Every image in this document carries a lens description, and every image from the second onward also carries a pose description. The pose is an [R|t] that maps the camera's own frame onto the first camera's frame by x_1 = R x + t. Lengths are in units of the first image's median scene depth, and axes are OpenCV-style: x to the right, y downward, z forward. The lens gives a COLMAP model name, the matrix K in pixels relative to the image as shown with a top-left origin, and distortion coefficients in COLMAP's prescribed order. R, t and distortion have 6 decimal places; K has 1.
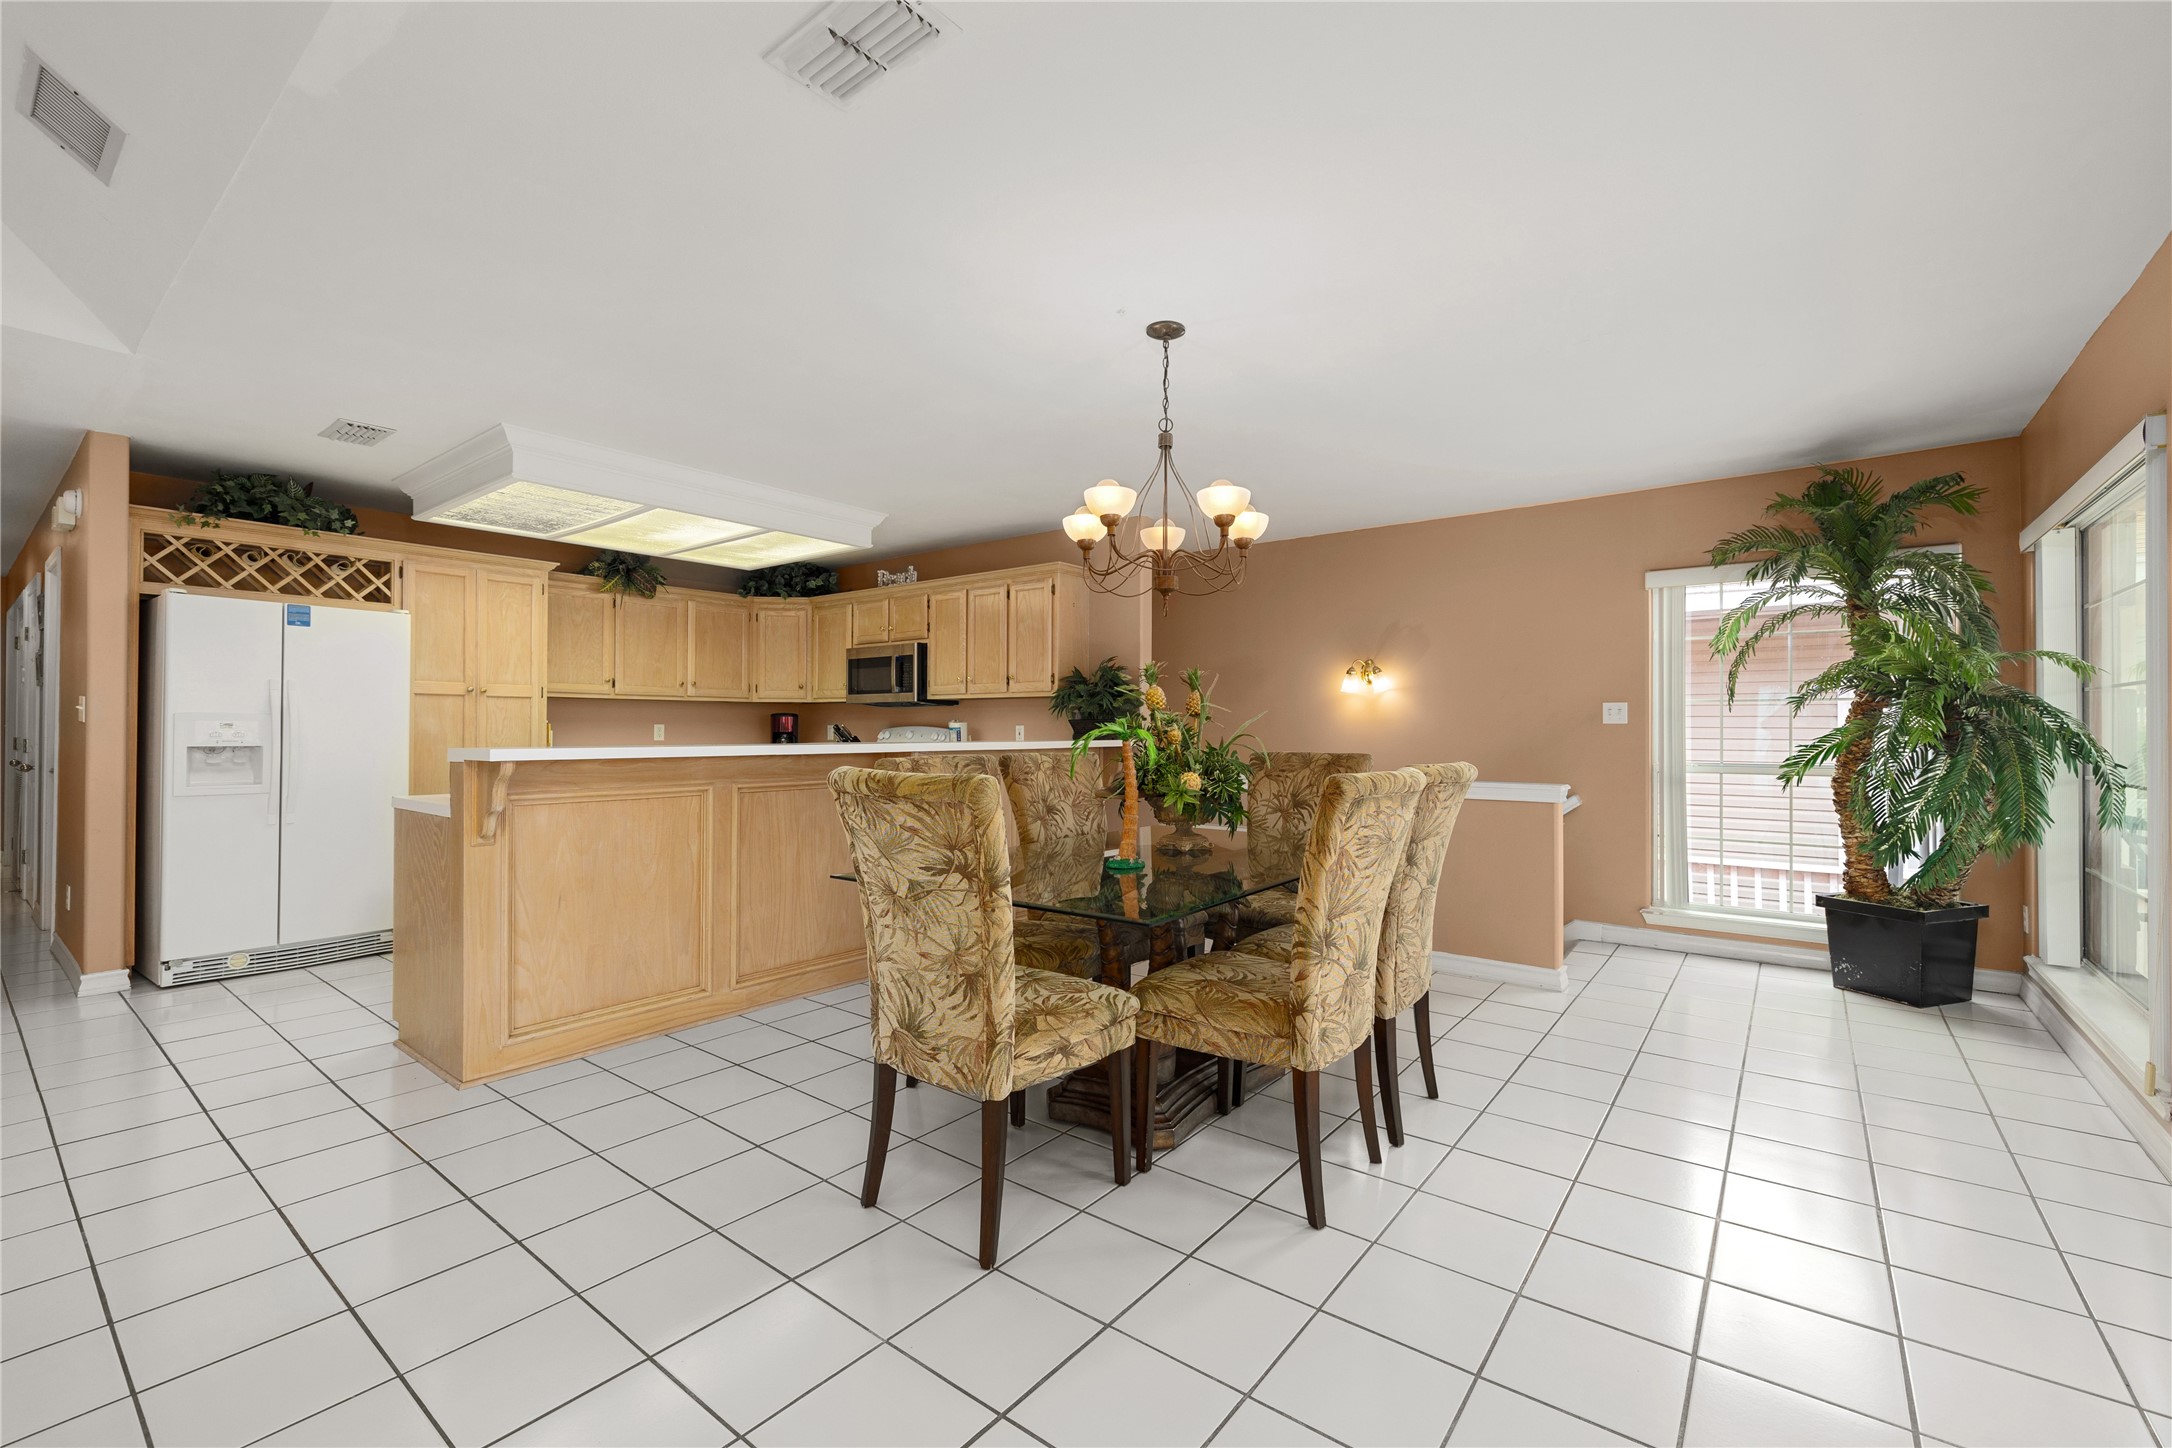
lens RADIAL K [[914.4, 0, 1078.9], [0, 914.4, 723.9], [0, 0, 1]] dist [0.002210, 0.000995]
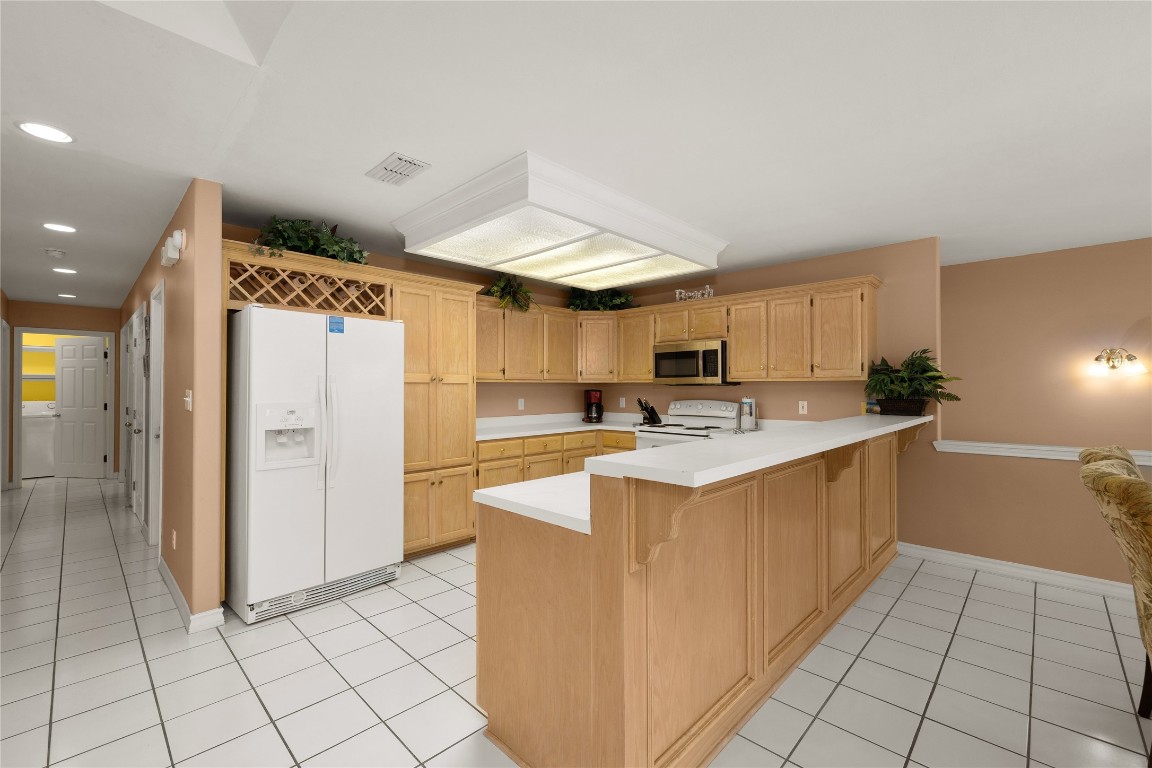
lens RADIAL K [[485.0, 0, 572.2], [0, 485.0, 383.9], [0, 0, 1]] dist [0.002210, 0.000995]
pose [[0.994730, -0.004009, -0.102454, -0.404023], [0.003844, 0.999991, -0.001814, -0.029043], [0.102461, 0.001410, 0.994736, 0.318701]]
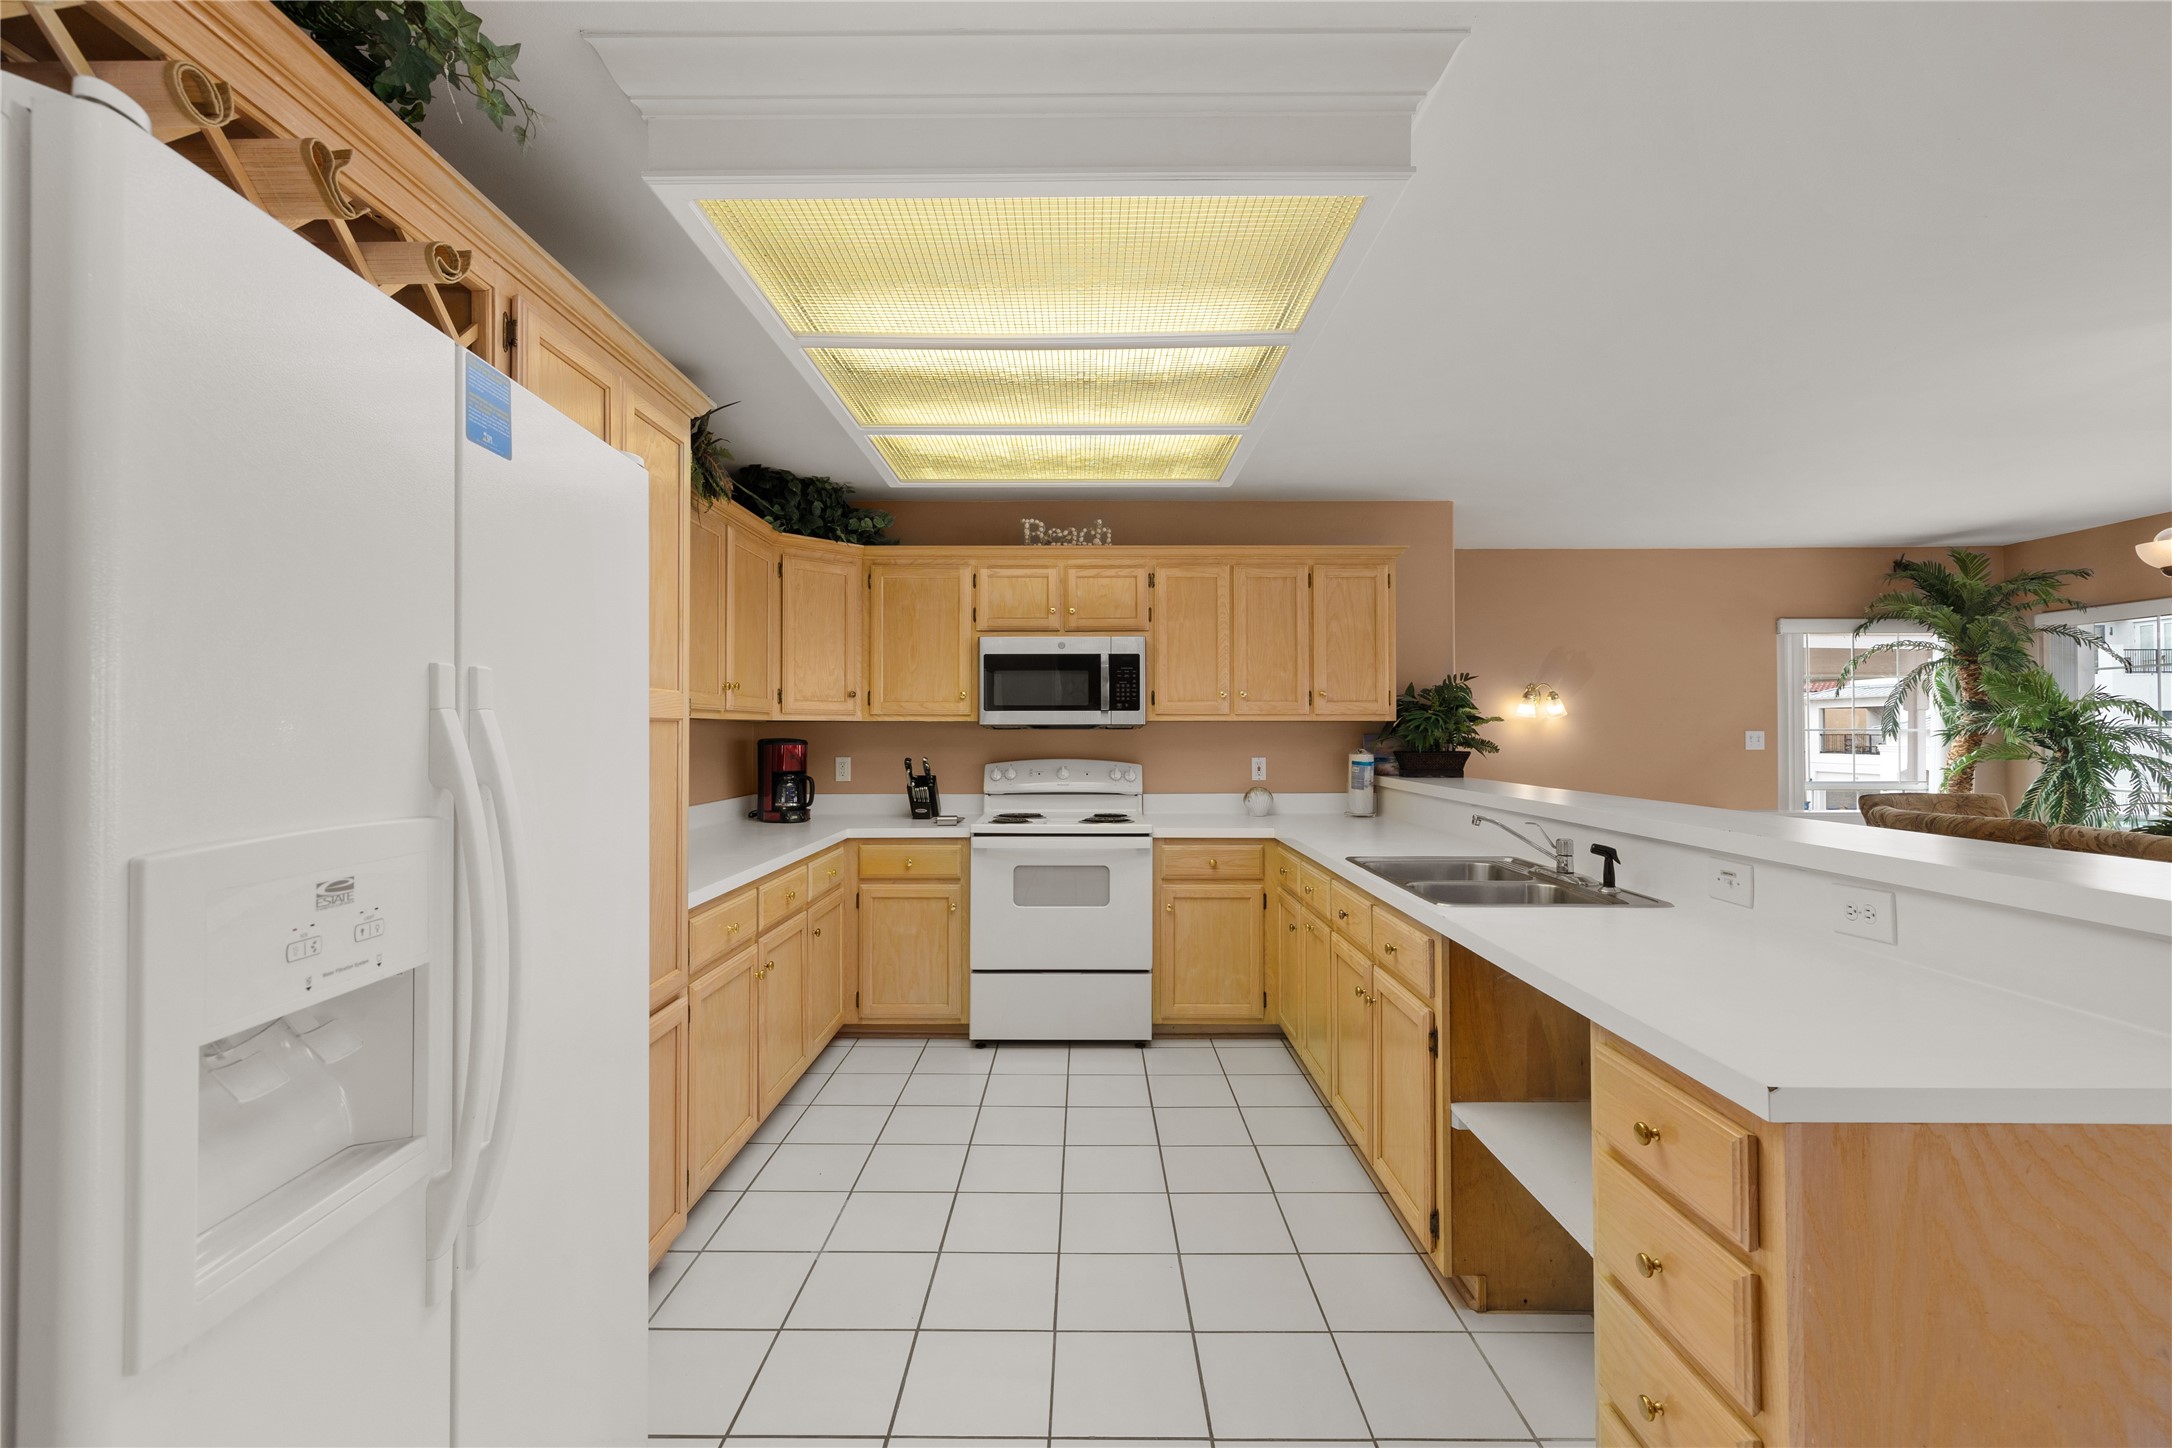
lens RADIAL K [[914.4, 0, 1078.9], [0, 914.4, 723.9], [0, 0, 1]] dist [0.002210, 0.000995]
pose [[0.785223, 0.002141, 0.619209, -0.783073], [-0.001008, 0.999997, -0.002180, -0.029185], [-0.619212, 0.001087, 0.785223, 0.629572]]
